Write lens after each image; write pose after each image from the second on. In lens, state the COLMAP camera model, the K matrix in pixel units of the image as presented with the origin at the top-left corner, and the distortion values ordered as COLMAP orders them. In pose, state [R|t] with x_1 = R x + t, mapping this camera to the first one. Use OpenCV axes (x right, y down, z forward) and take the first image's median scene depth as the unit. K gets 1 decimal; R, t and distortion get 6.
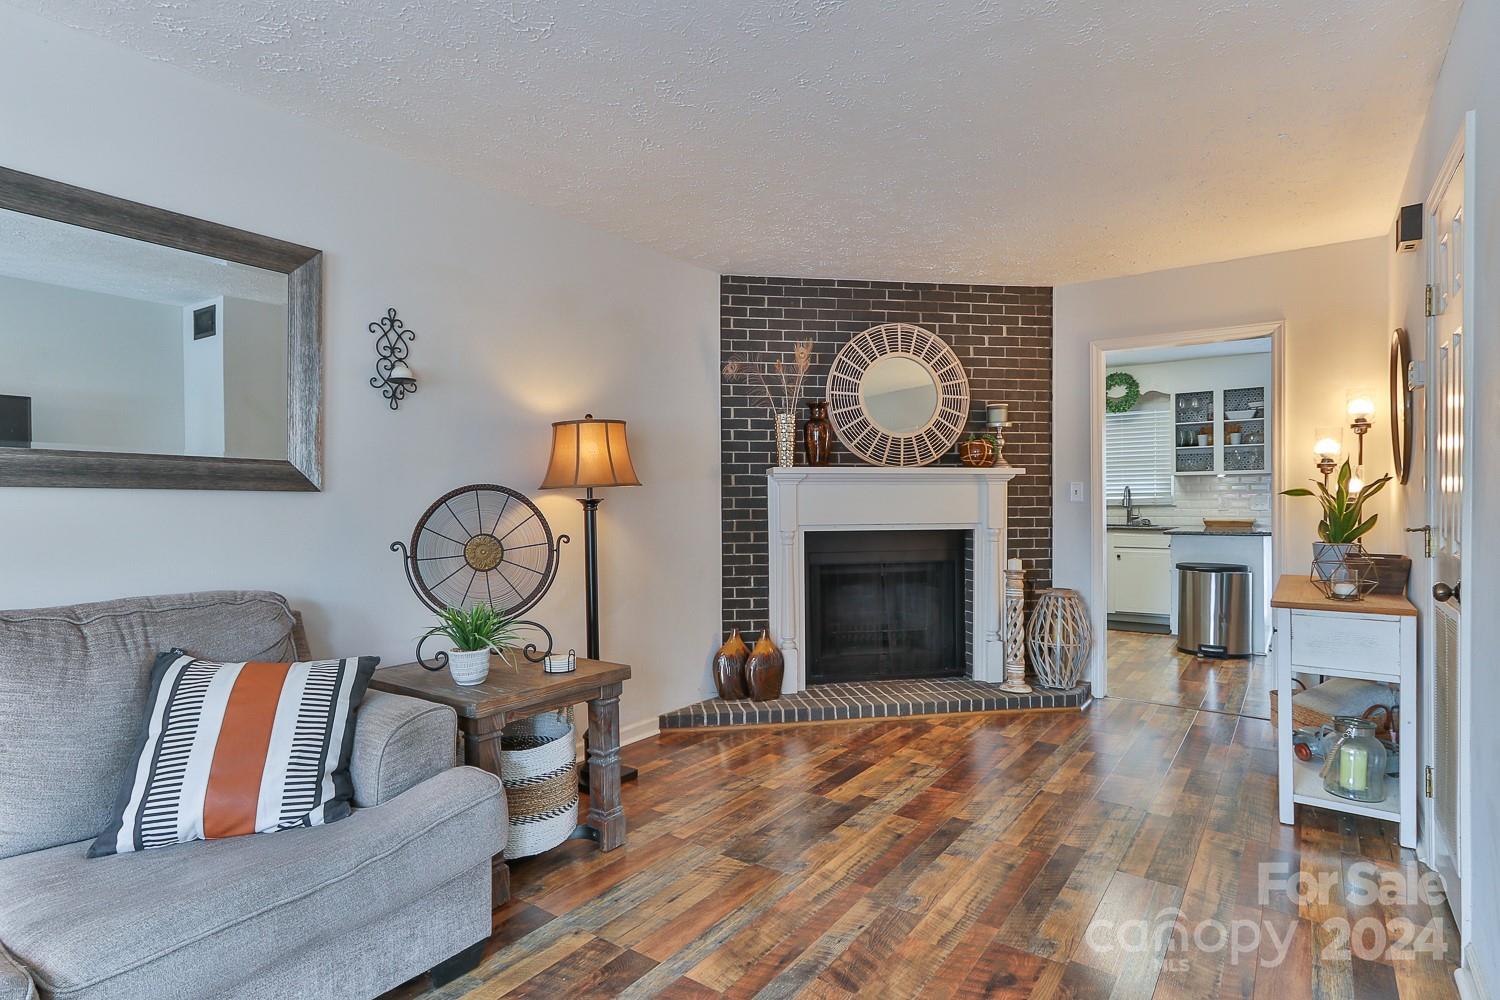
lens RADIAL K [[774.5, 0, 738.3], [0, 774.5, 509.3], [0, 0, 1]] dist [0.001197, 0.001241]
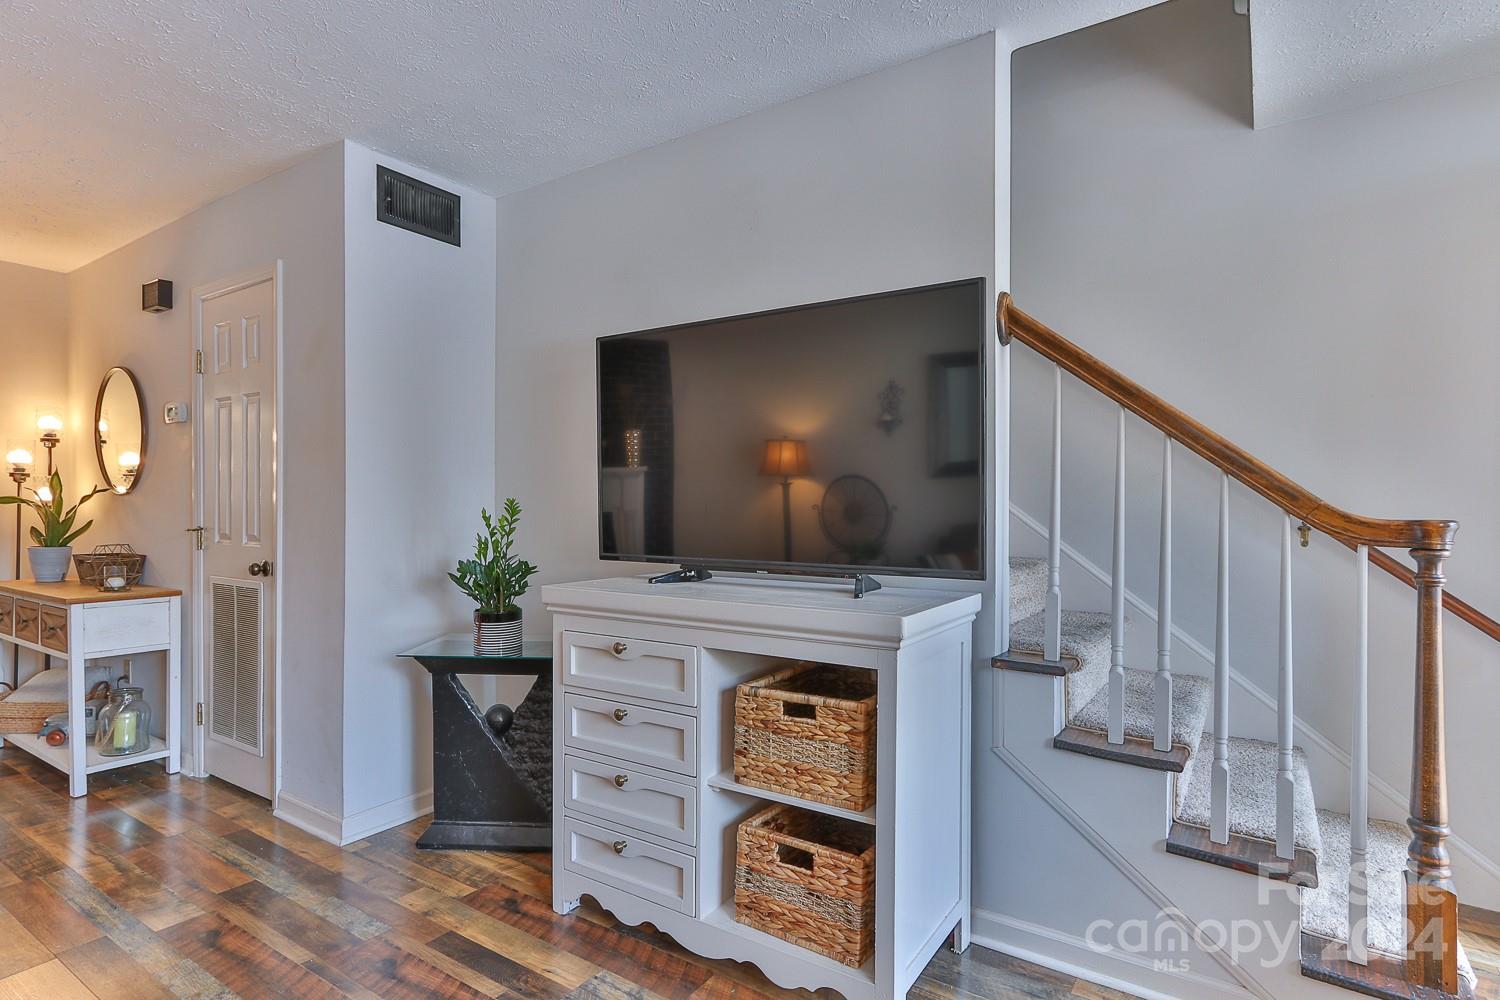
lens RADIAL K [[774.2, 0, 738.0], [0, 774.2, 482.4], [0, 0, 1]] dist [0.004592, 0.002324]
pose [[-0.030199, 0.031553, 0.999046, -0.295855], [0.009242, 0.999468, -0.031287, -0.003509], [-0.999501, 0.008288, -0.030474, 0.049135]]
